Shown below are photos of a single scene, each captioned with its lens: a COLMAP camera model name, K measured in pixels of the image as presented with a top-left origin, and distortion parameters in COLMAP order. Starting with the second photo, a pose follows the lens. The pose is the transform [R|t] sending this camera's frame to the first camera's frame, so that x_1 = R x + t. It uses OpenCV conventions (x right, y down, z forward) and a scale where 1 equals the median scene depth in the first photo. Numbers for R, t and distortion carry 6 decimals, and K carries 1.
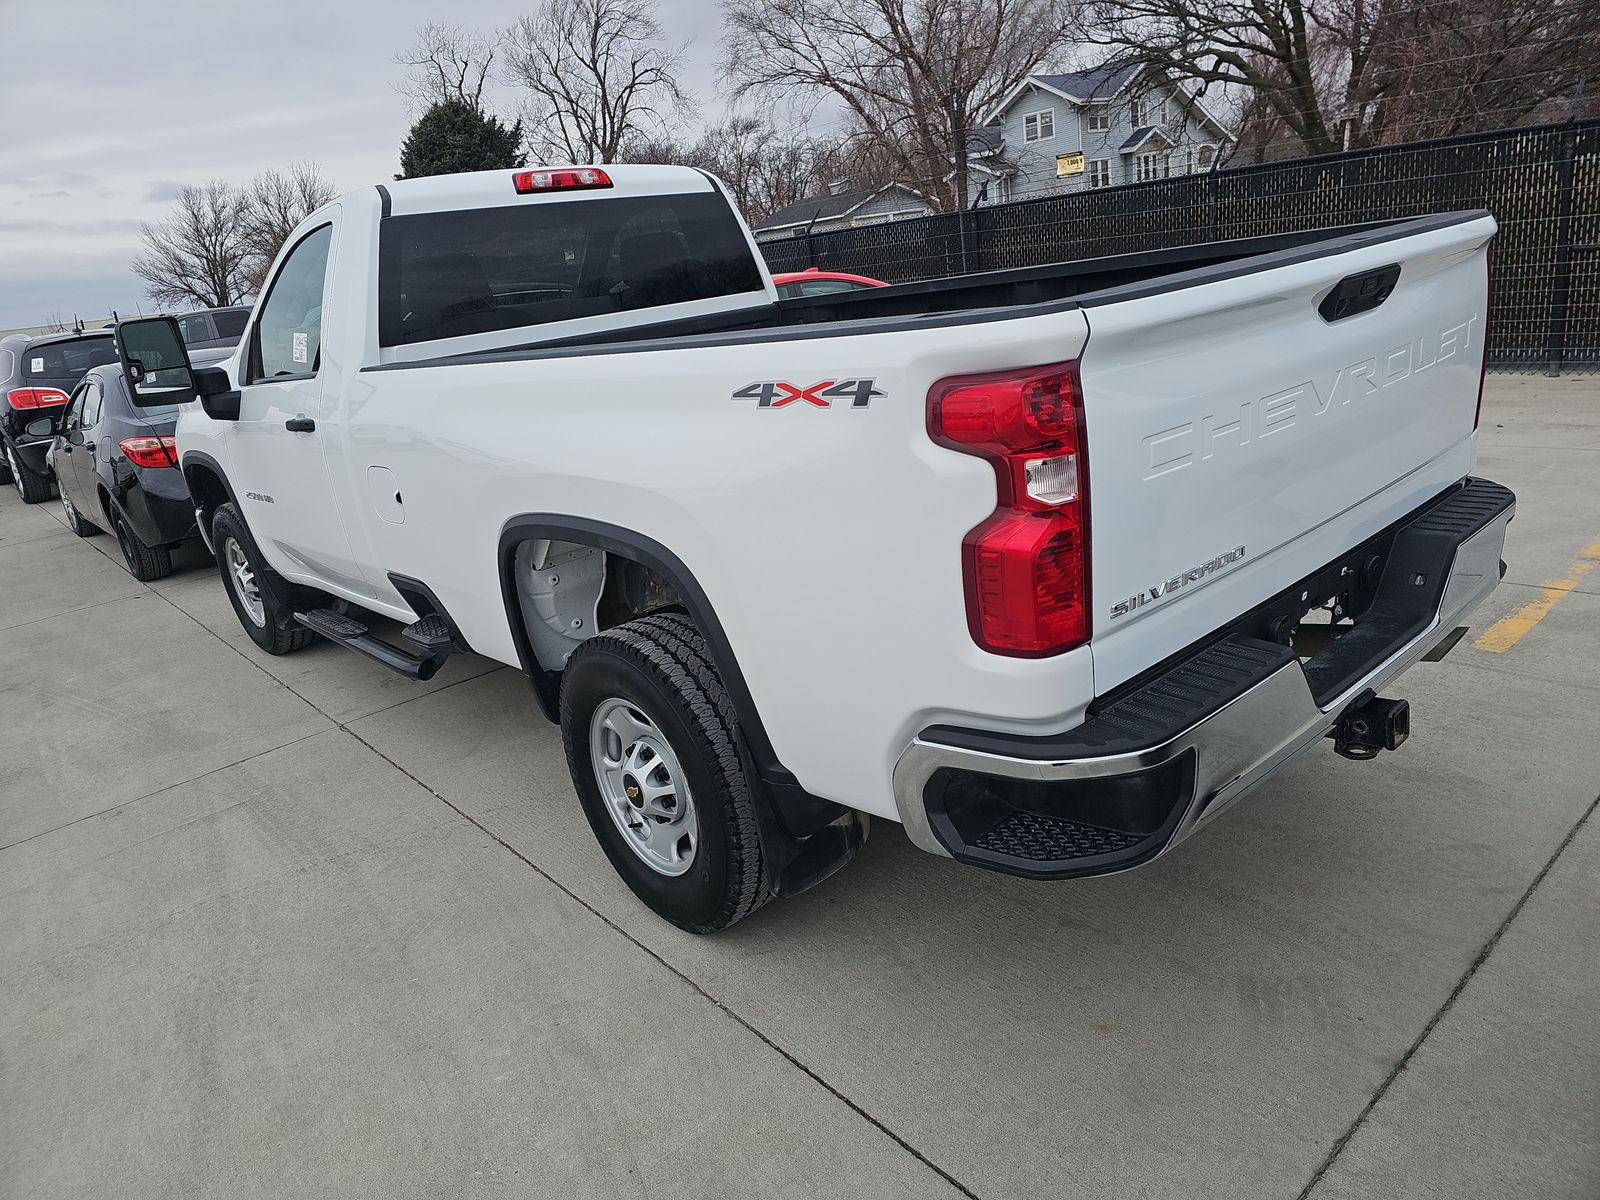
lens RADIAL K [[1063.4, 0, 797.7], [0, 1063.4, 608.1], [0, 0, 1]] dist [0.072147, -0.068982]
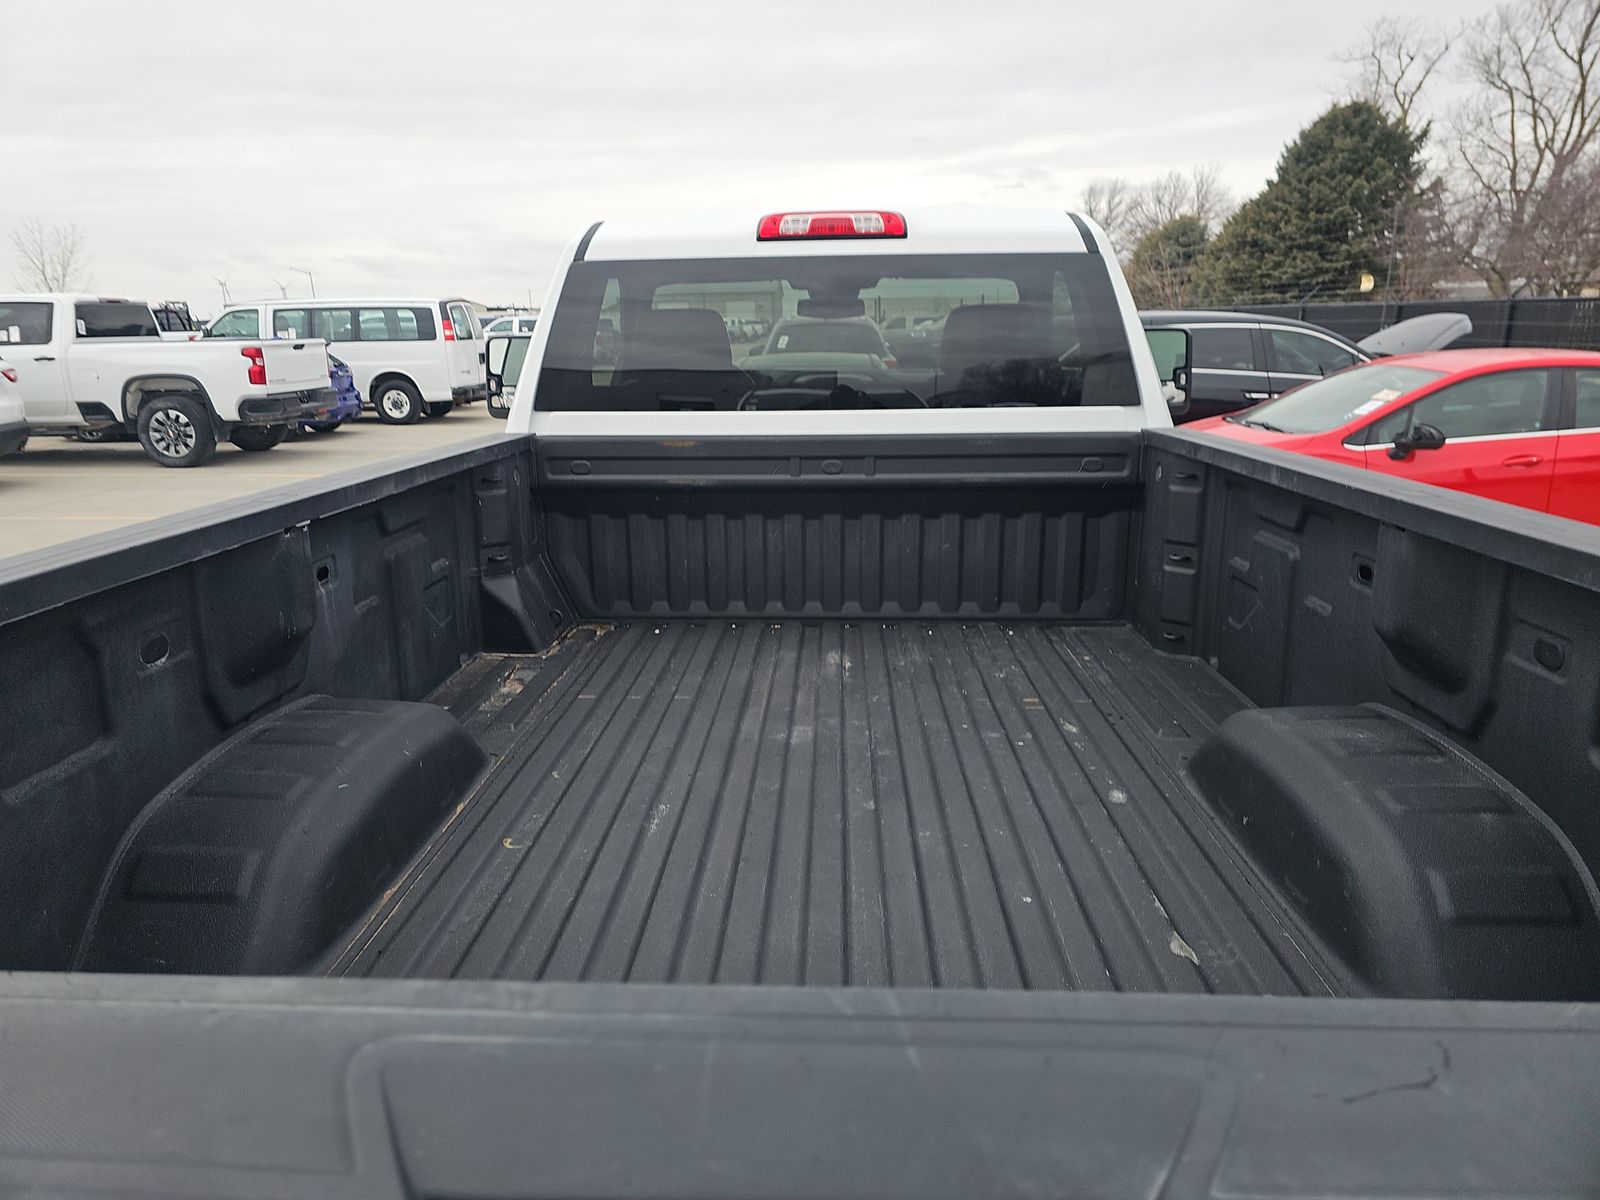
lens RADIAL K [[1039.0, 0, 755.8], [0, 1039.0, 645.8], [0, 0, 1]] dist [0.004374, -0.016751]
pose [[0.697479, 0.319104, -0.641635, 0.272086], [-0.289878, 0.944492, 0.154616, -0.209362], [0.655358, 0.078154, 0.751264, 0.431651]]
